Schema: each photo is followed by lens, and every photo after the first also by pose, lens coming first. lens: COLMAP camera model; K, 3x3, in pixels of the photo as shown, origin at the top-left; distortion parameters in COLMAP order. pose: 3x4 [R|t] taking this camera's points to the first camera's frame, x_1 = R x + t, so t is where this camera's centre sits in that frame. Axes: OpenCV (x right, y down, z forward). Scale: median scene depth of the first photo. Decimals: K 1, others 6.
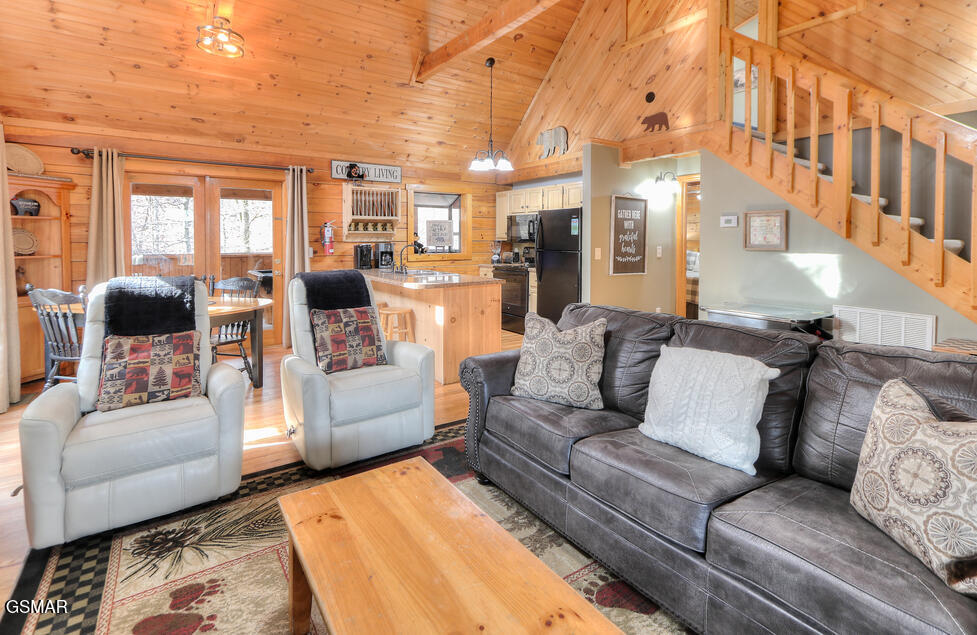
lens RADIAL K [[460.2, 0, 487.9], [0, 460.2, 258.5], [0, 0, 1]] dist [0.001512, 0.000325]
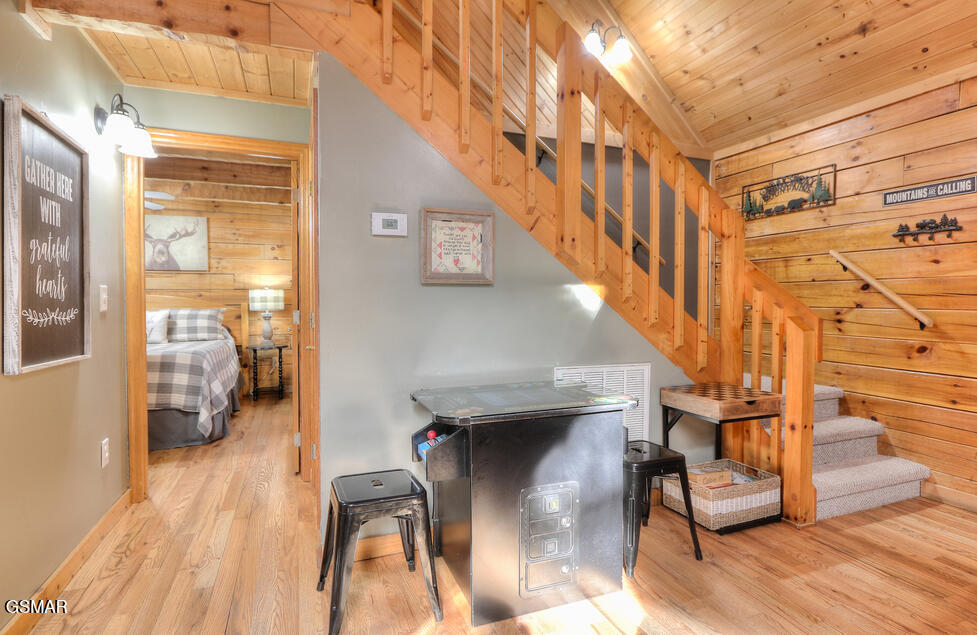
lens RADIAL K [[512.2, 0, 503.7], [0, 512.2, 306.6], [0, 0, 1]] dist [-0.005096, -0.001369]
pose [[0.225868, -0.012725, 0.974075, 0.024378], [0.044018, 0.999027, 0.002844, 0.005930], [-0.973163, 0.042234, 0.226209, 0.549779]]
